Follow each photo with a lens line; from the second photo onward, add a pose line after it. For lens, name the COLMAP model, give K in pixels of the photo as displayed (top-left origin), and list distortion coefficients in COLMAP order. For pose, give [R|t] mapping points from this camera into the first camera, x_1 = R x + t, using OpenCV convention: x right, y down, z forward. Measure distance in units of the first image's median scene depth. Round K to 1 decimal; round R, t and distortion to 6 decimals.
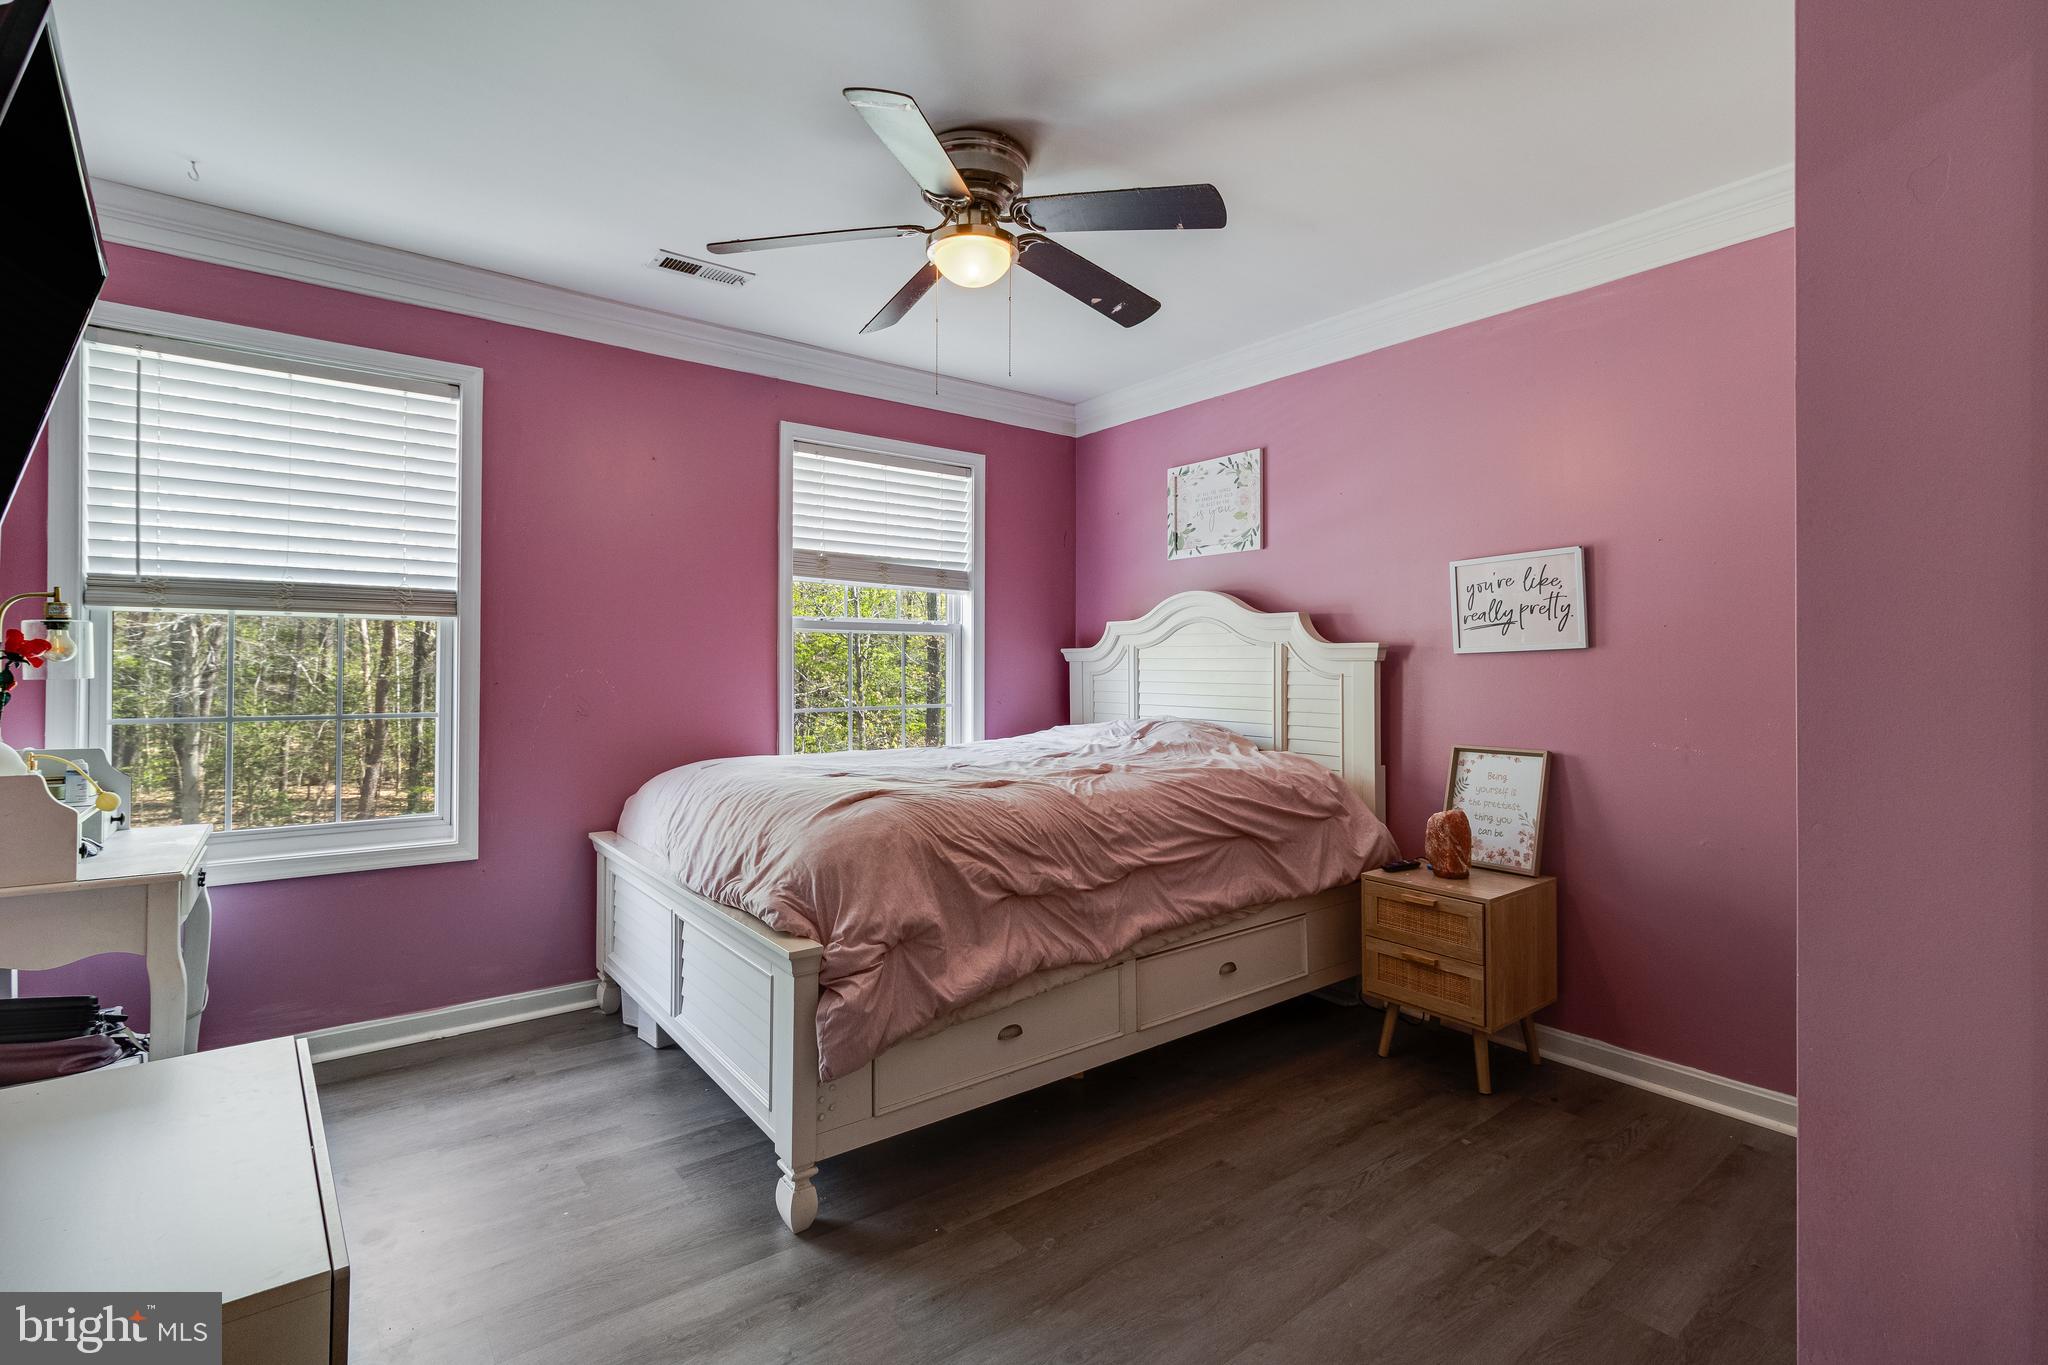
lens RADIAL K [[963.3, 0, 1024.3], [0, 963.3, 671.7], [0, 0, 1]] dist [0.002474, 0.000150]
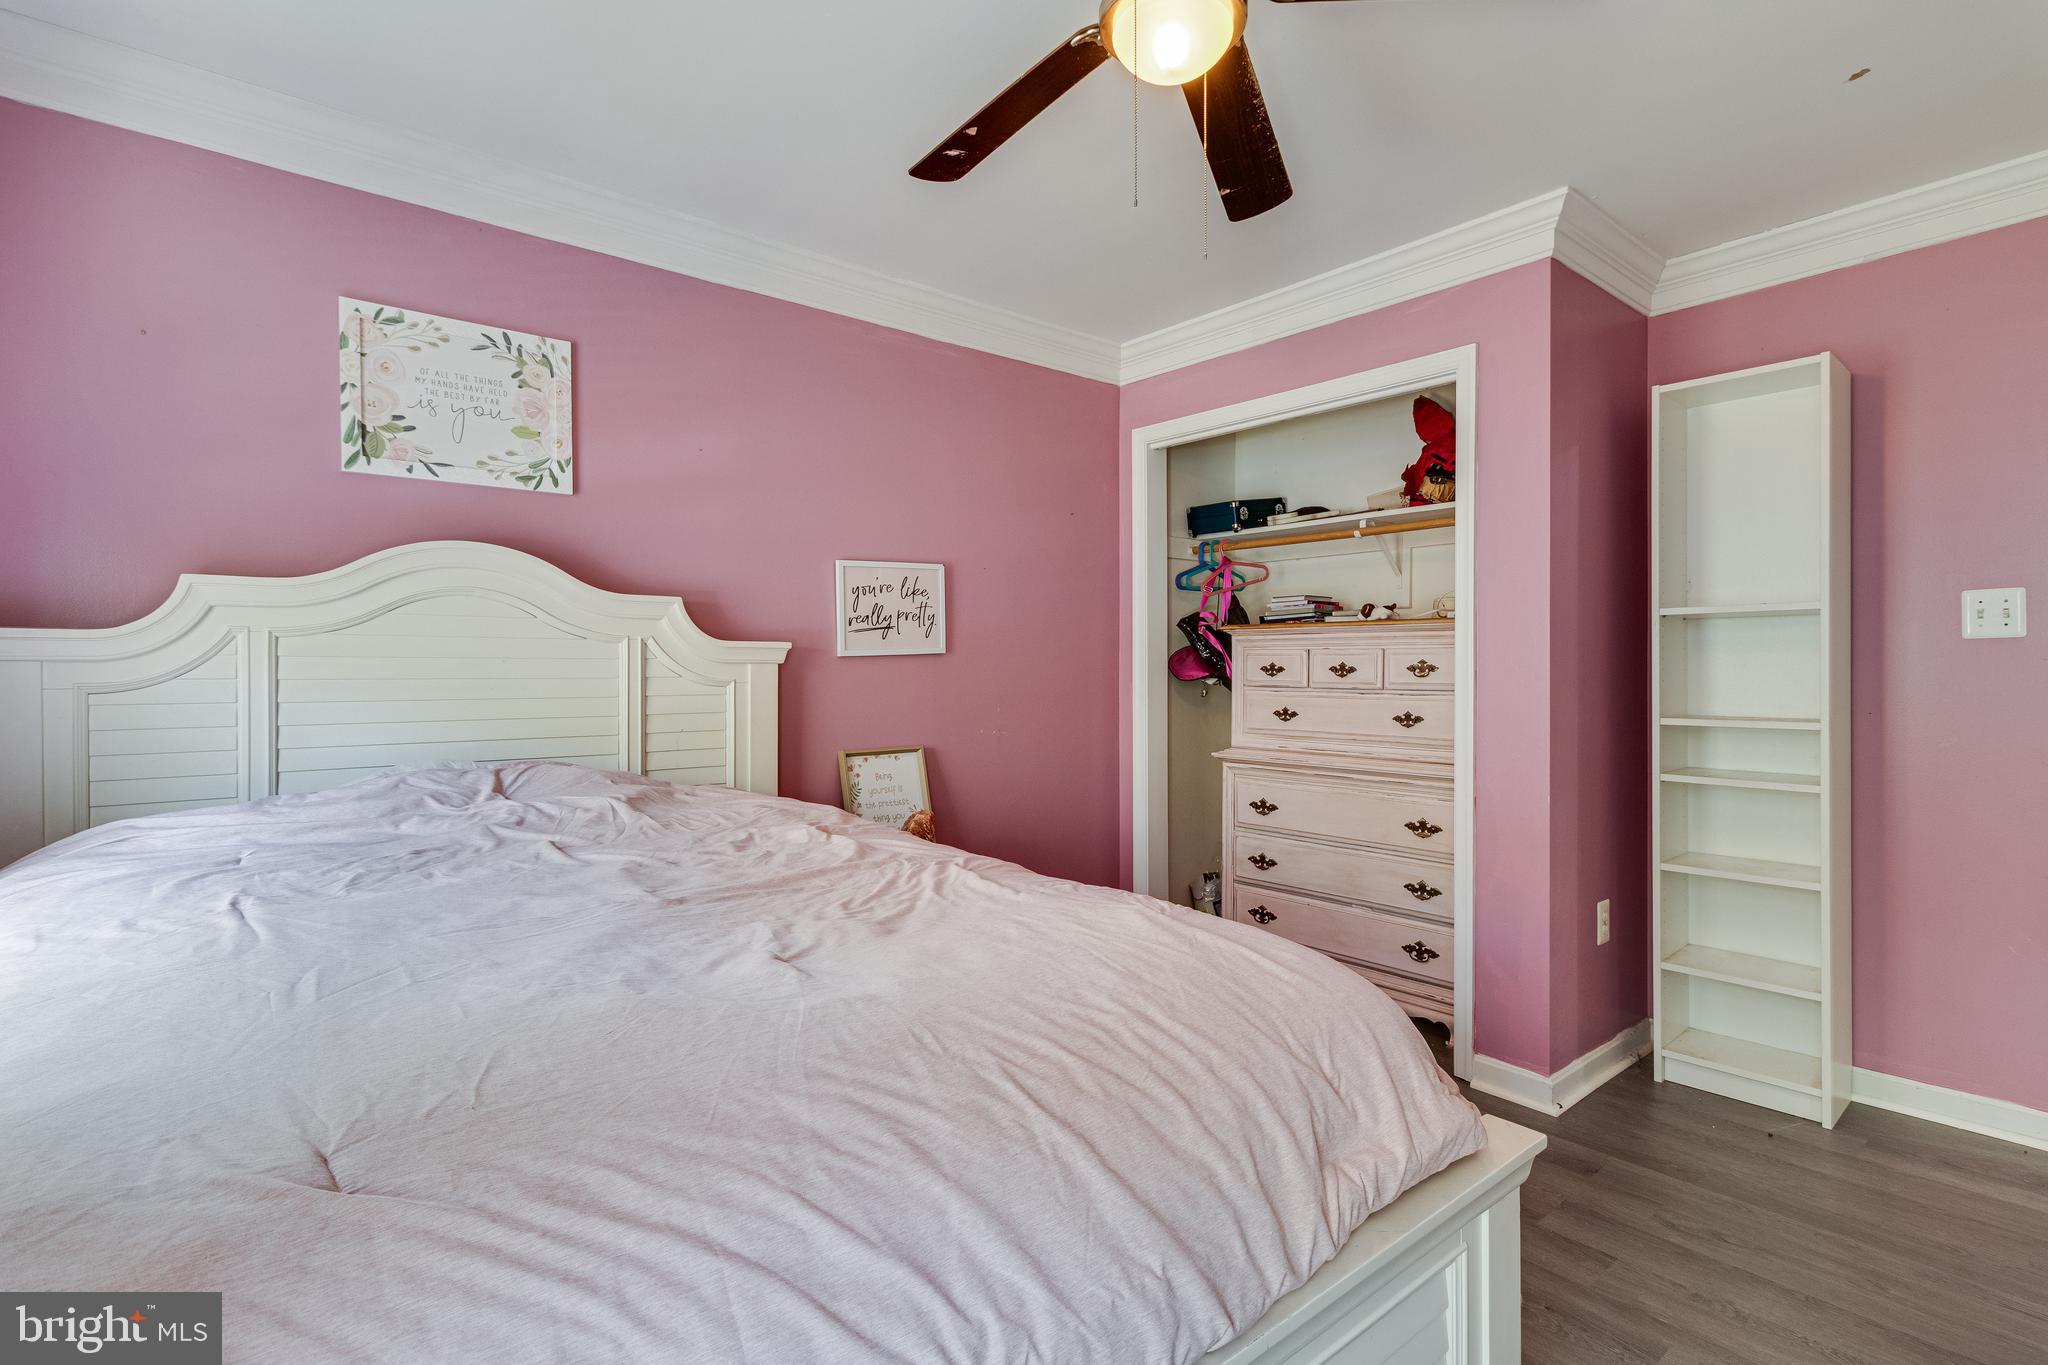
lens RADIAL K [[963.3, 0, 1023.6], [0, 963.3, 676.0], [0, 0, 1]] dist [0.002474, 0.000150]
pose [[-0.030326, -0.014870, 0.999429, -0.532923], [0.001587, 0.999887, 0.014925, -0.013307], [-0.999539, 0.002039, -0.030299, 0.868921]]
